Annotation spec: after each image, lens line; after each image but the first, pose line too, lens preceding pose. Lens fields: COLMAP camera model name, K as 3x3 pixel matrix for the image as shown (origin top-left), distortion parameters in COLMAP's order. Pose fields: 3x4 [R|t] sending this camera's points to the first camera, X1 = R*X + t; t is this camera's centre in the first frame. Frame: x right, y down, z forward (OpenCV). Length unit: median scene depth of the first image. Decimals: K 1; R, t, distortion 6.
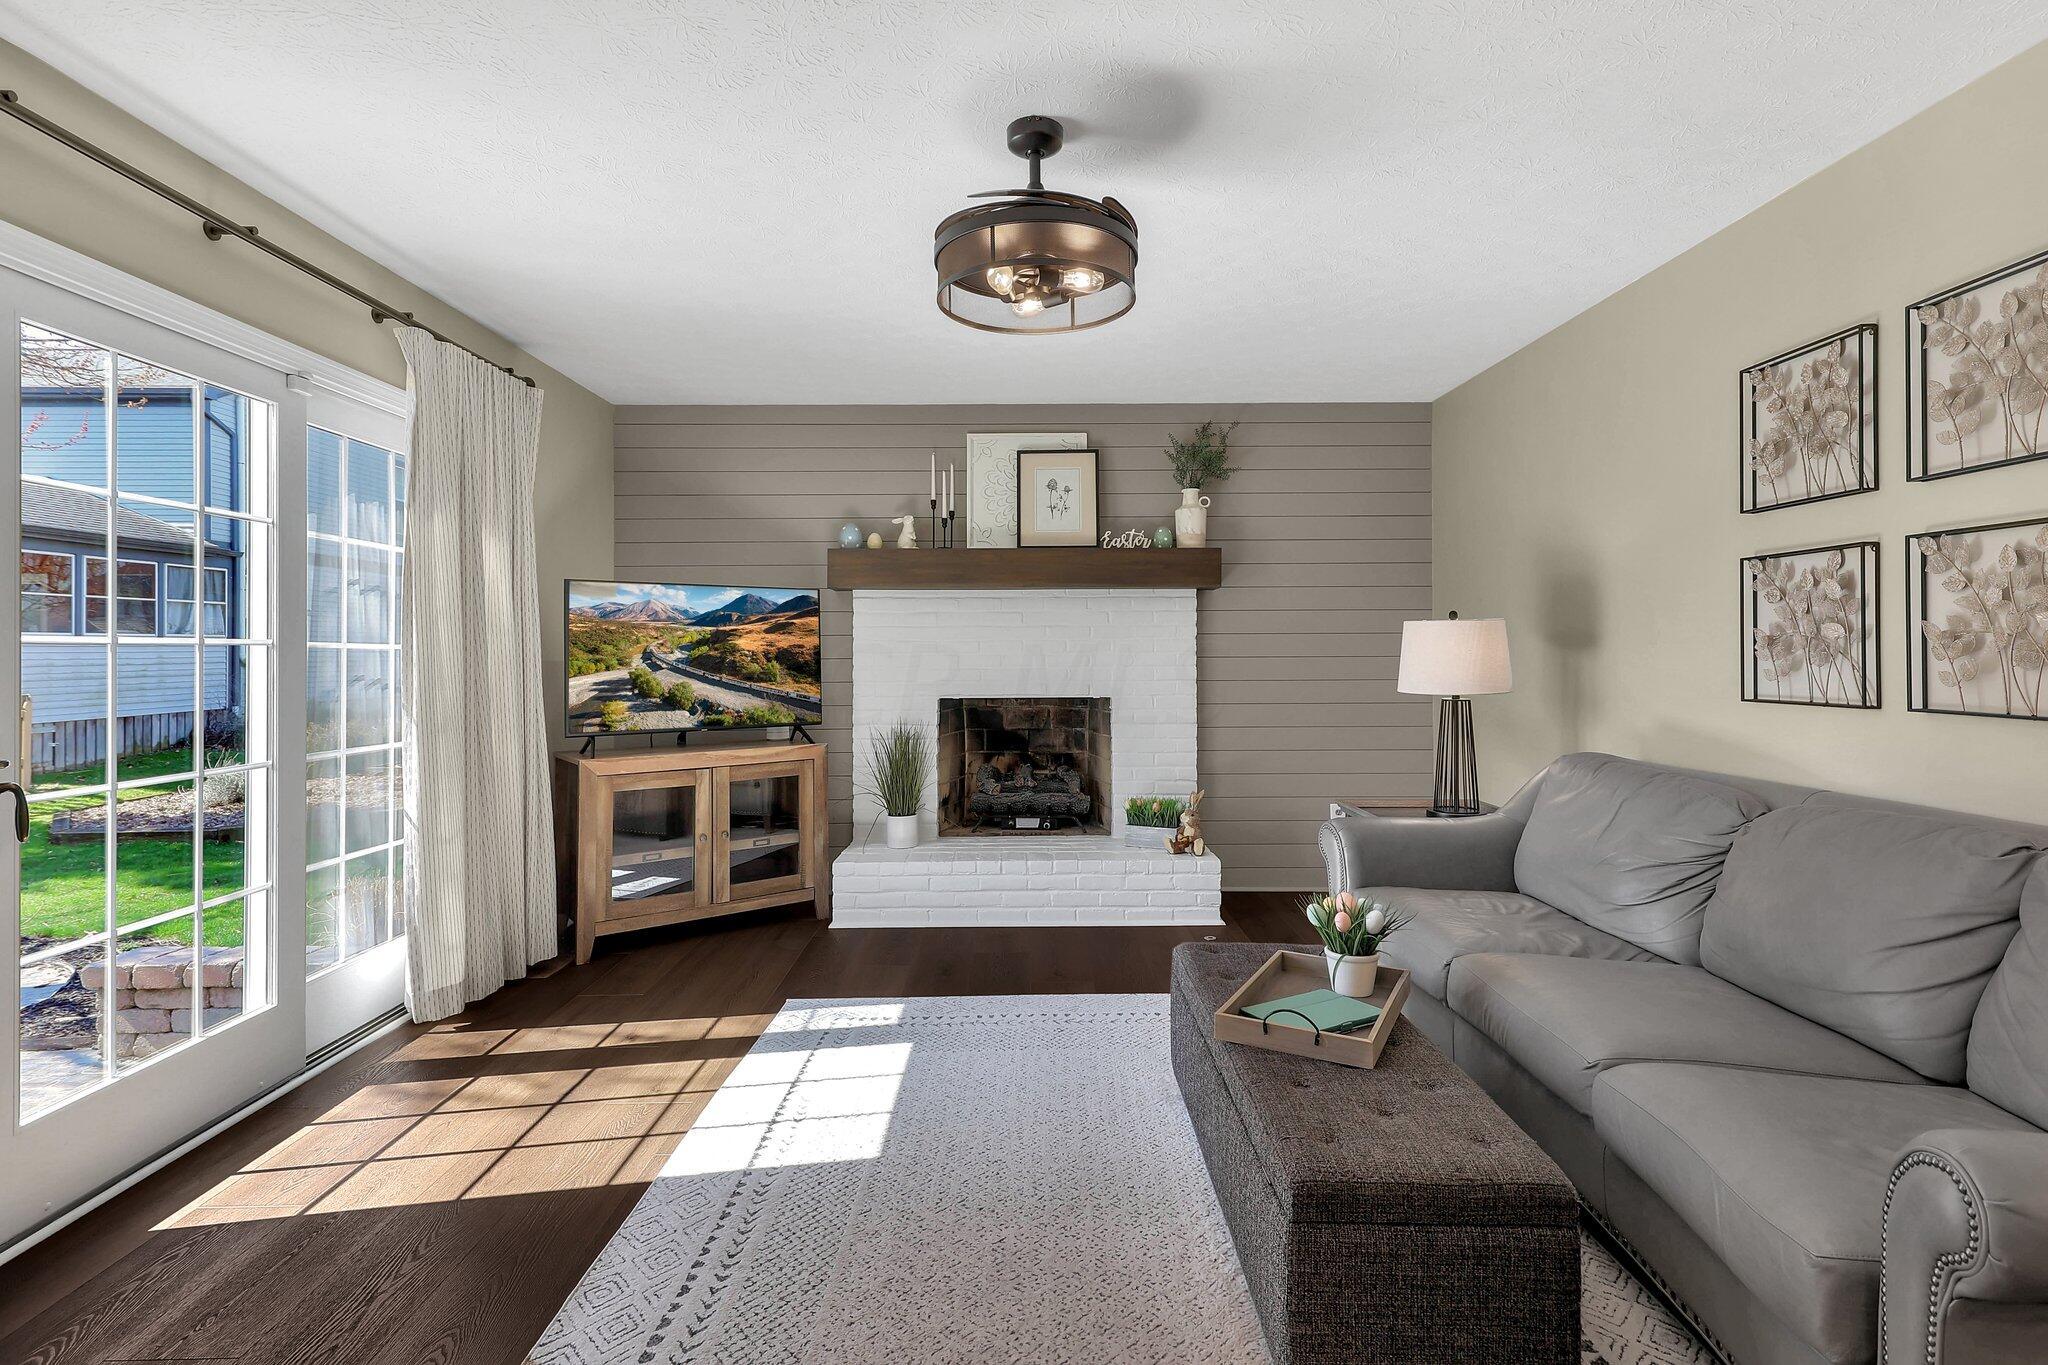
lens RADIAL K [[989.7, 0, 1030.4], [0, 989.7, 637.9], [0, 0, 1]] dist [0.027089, -0.011479]
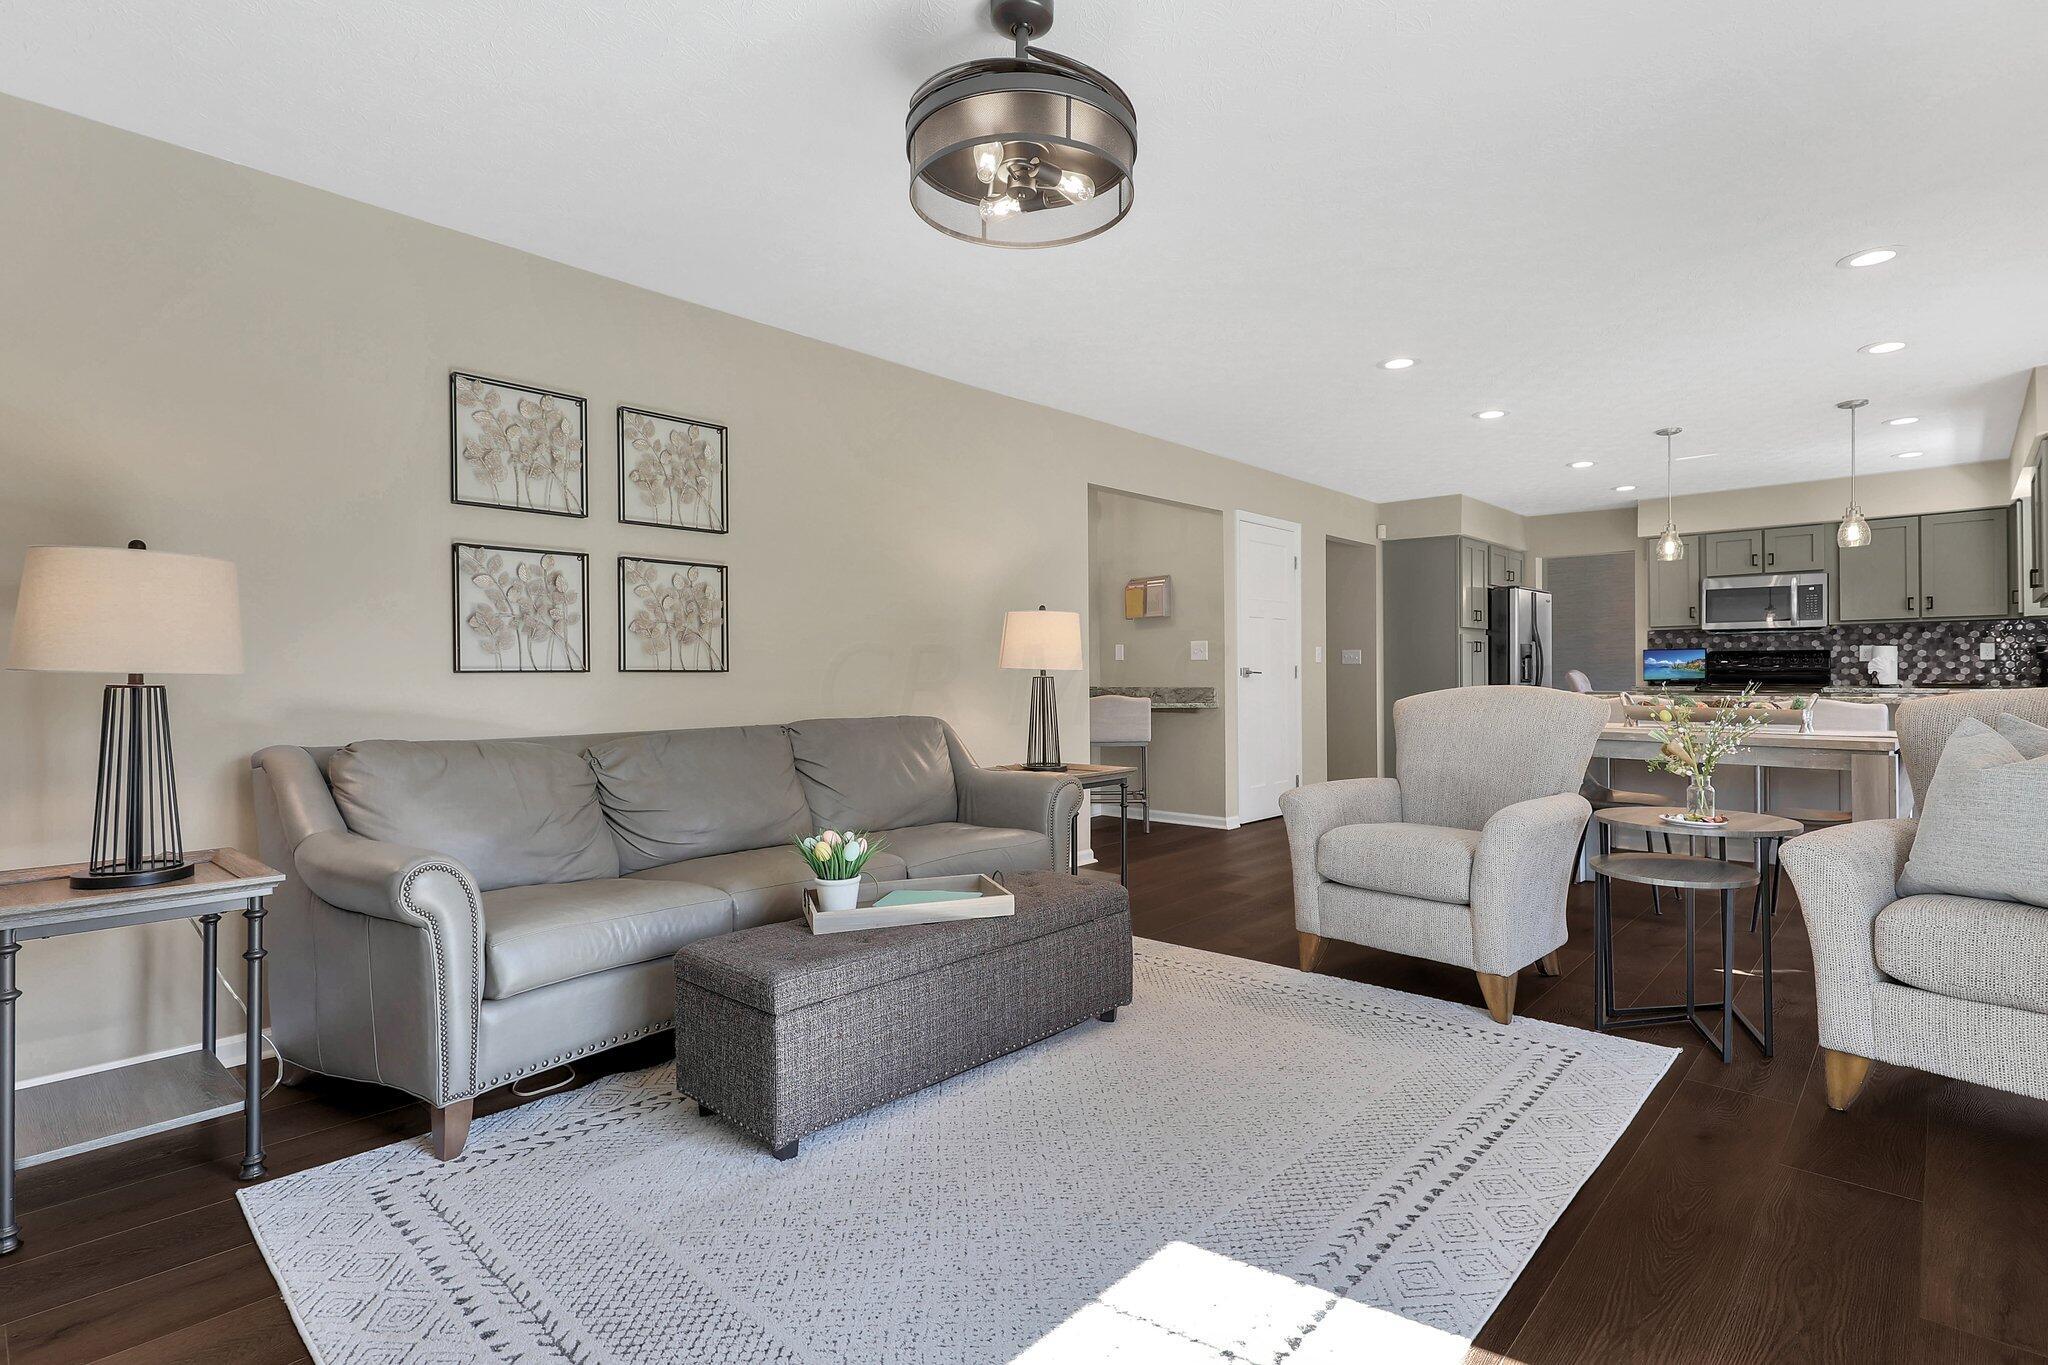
lens RADIAL K [[989.7, 0, 1038.9], [0, 989.7, 674.6], [0, 0, 1]] dist [0.027089, -0.011479]
pose [[-0.730526, 0.004870, 0.682867, -0.314184], [-0.004411, 0.999920, -0.011850, 0.047548], [-0.682870, -0.011669, -0.730446, 0.850710]]
